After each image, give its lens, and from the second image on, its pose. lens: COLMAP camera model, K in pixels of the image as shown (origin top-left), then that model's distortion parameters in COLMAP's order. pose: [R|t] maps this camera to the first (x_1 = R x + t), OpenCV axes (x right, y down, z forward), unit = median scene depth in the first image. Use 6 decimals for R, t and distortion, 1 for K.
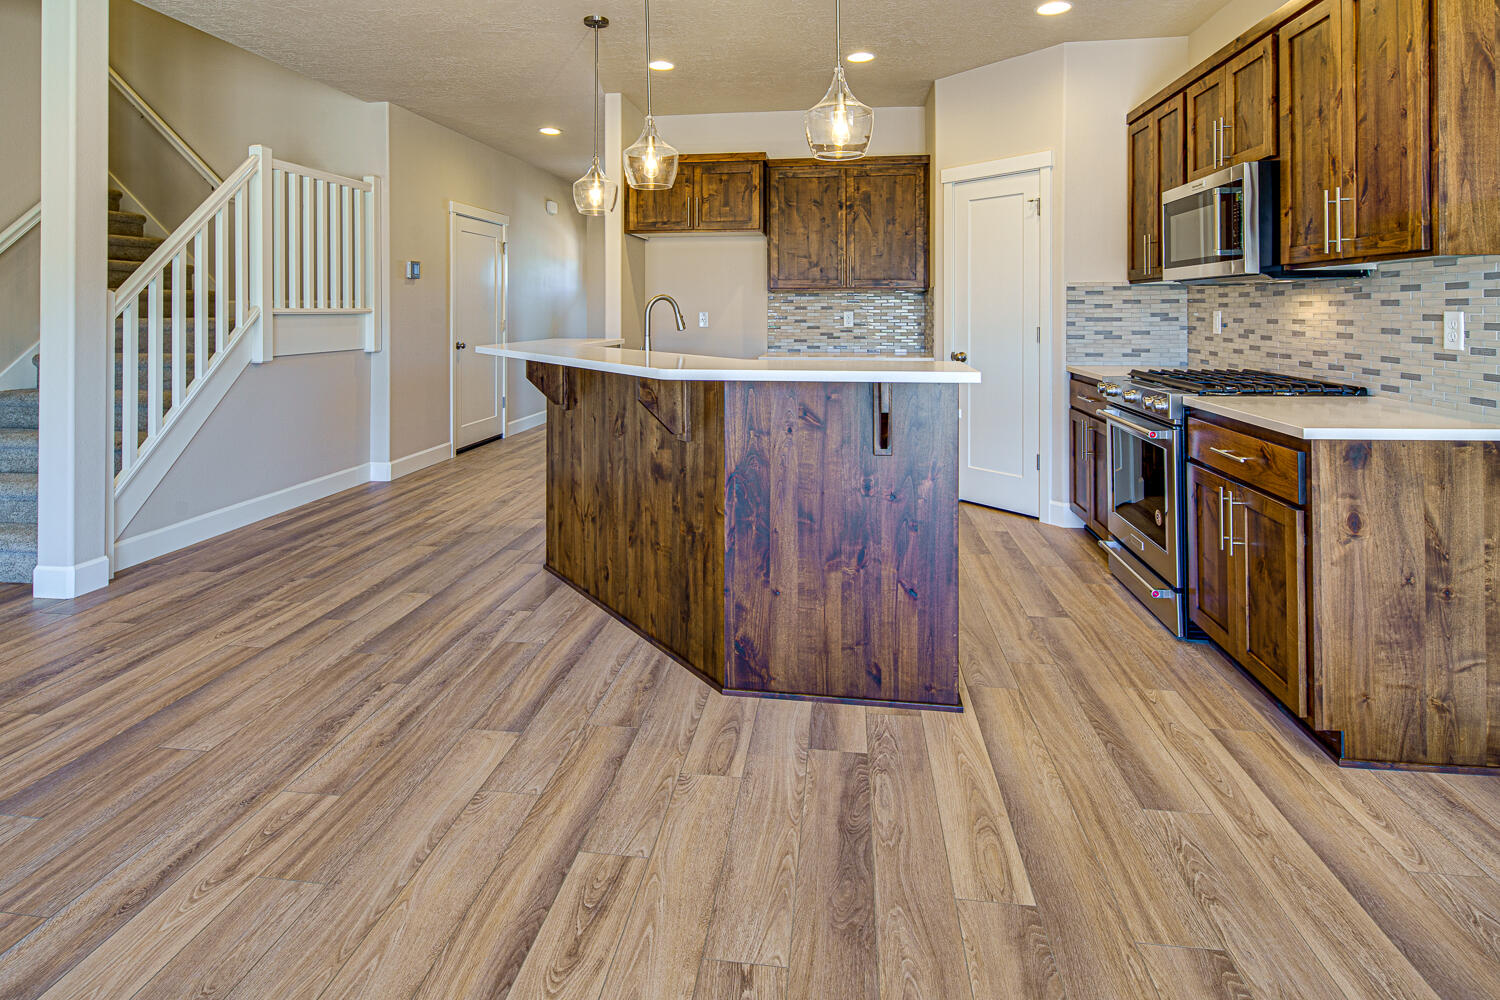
lens RADIAL K [[772.2, 0, 751.4], [0, 772.2, 309.9], [0, 0, 1]] dist [0.000895, -0.000945]
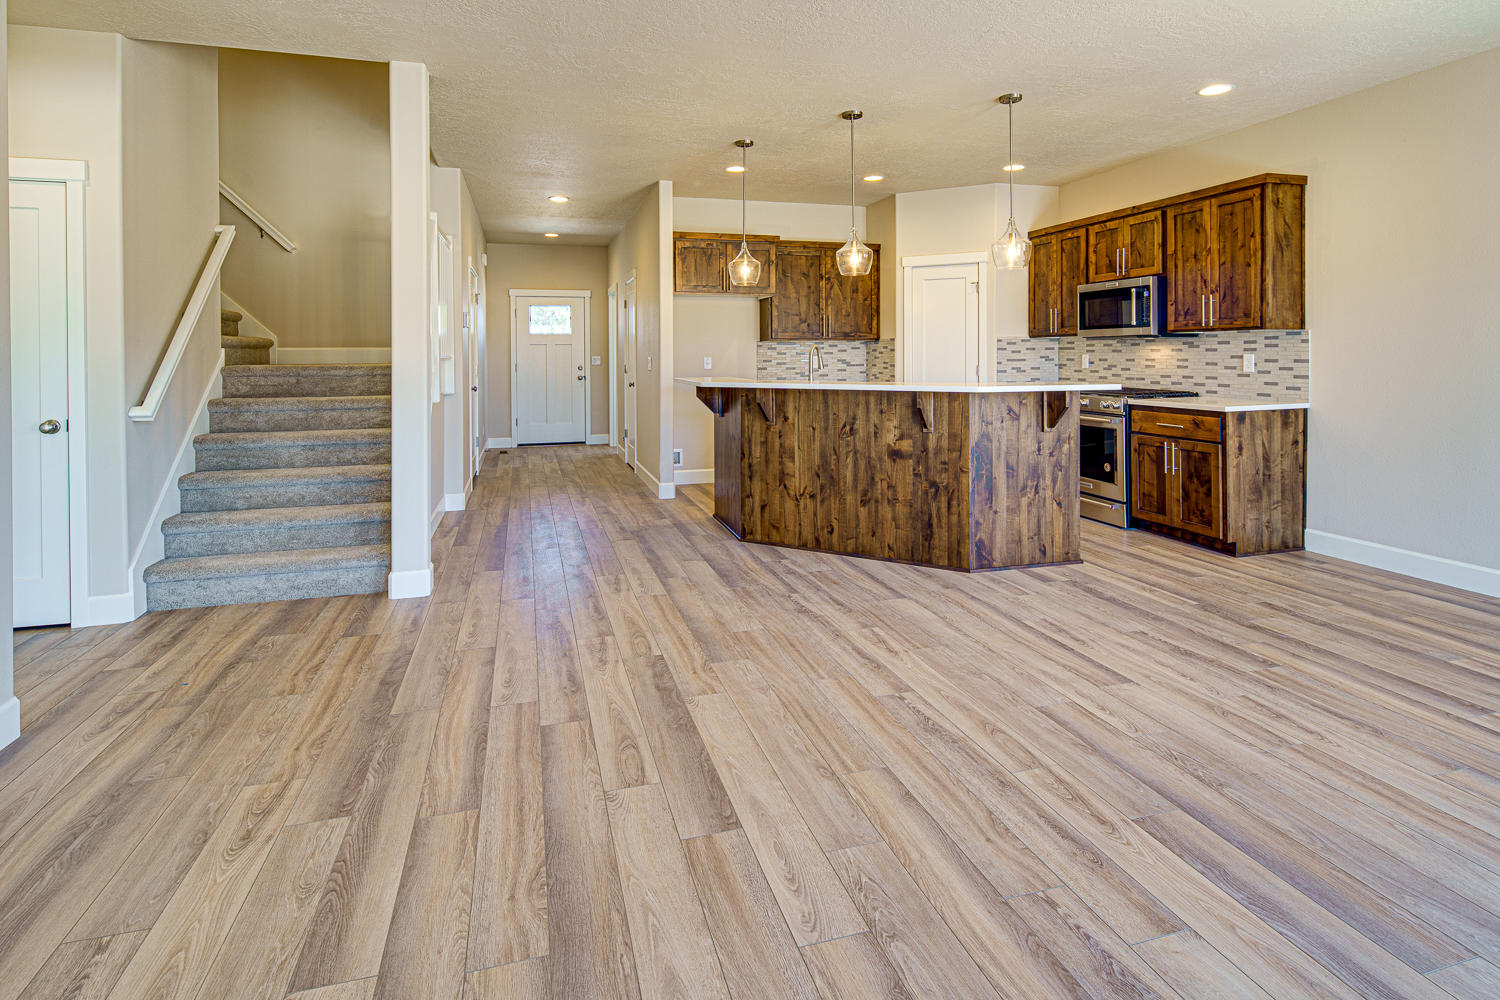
lens RADIAL K [[766.6, 0, 744.9], [0, 766.6, 360.5], [0, 0, 1]] dist [-0.000840, -0.000945]
pose [[0.918183, -0.006261, 0.396107, -1.018784], [0.003791, 0.999968, 0.007018, -0.000107], [-0.396139, -0.004942, 0.918177, -0.337500]]
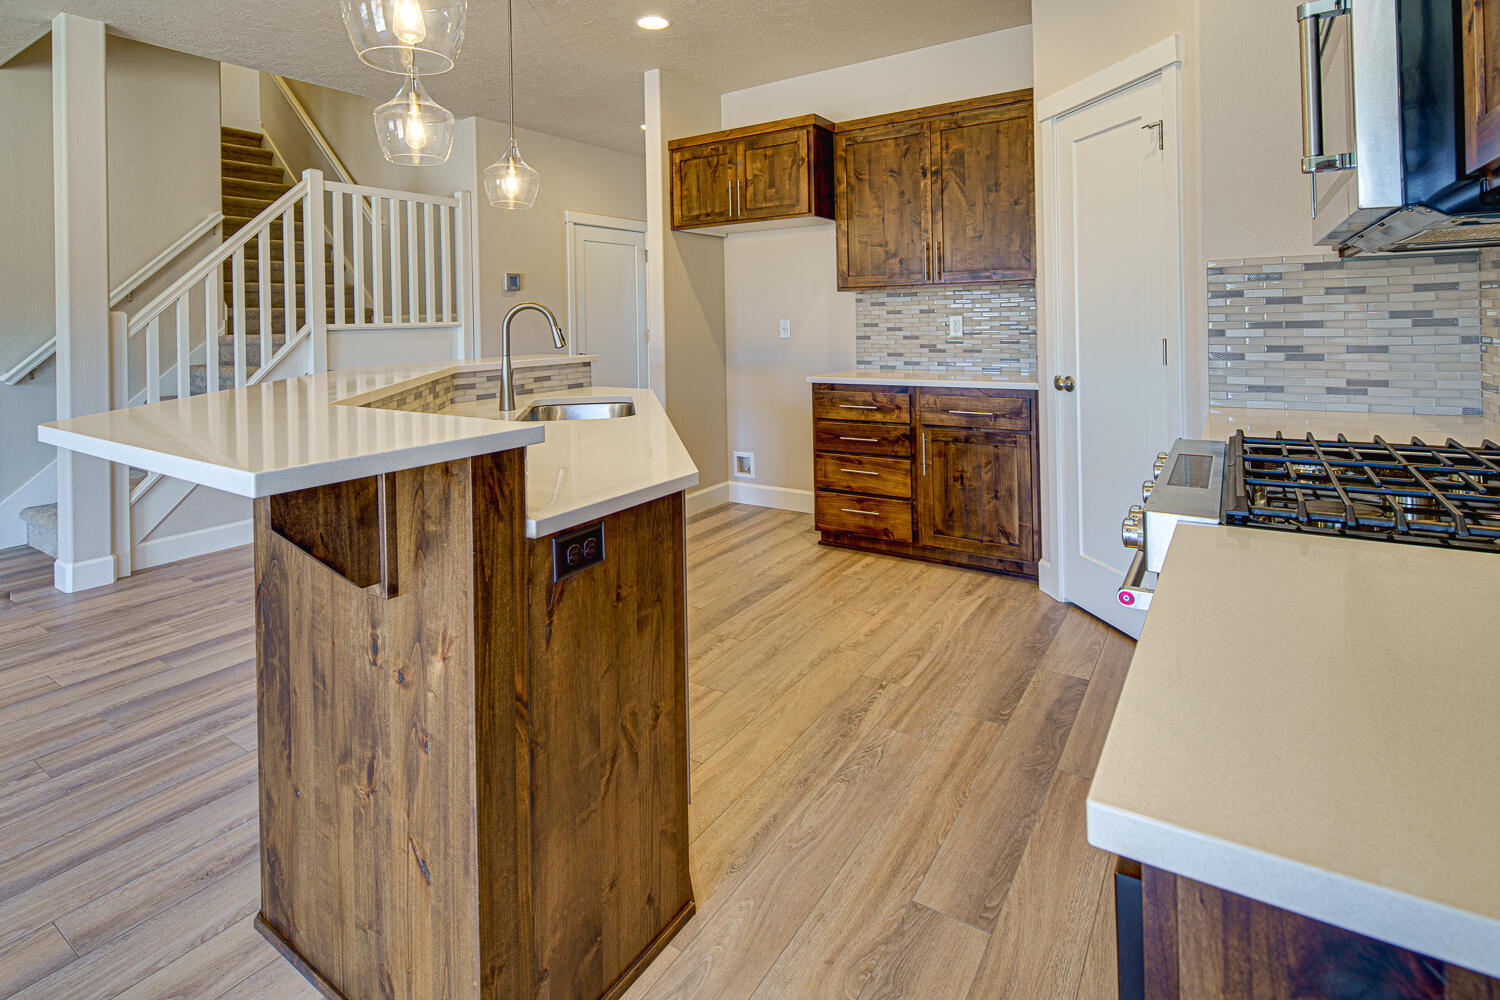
lens RADIAL K [[748.6, 0, 747.0], [0, 748.6, 316.2], [0, 0, 1]] dist [-0.000742, -0.000604]
pose [[0.897301, -0.018445, -0.441033, 0.522557], [0.019827, 0.999802, -0.001474, -0.000680], [0.440973, -0.007422, 0.897490, 0.533691]]
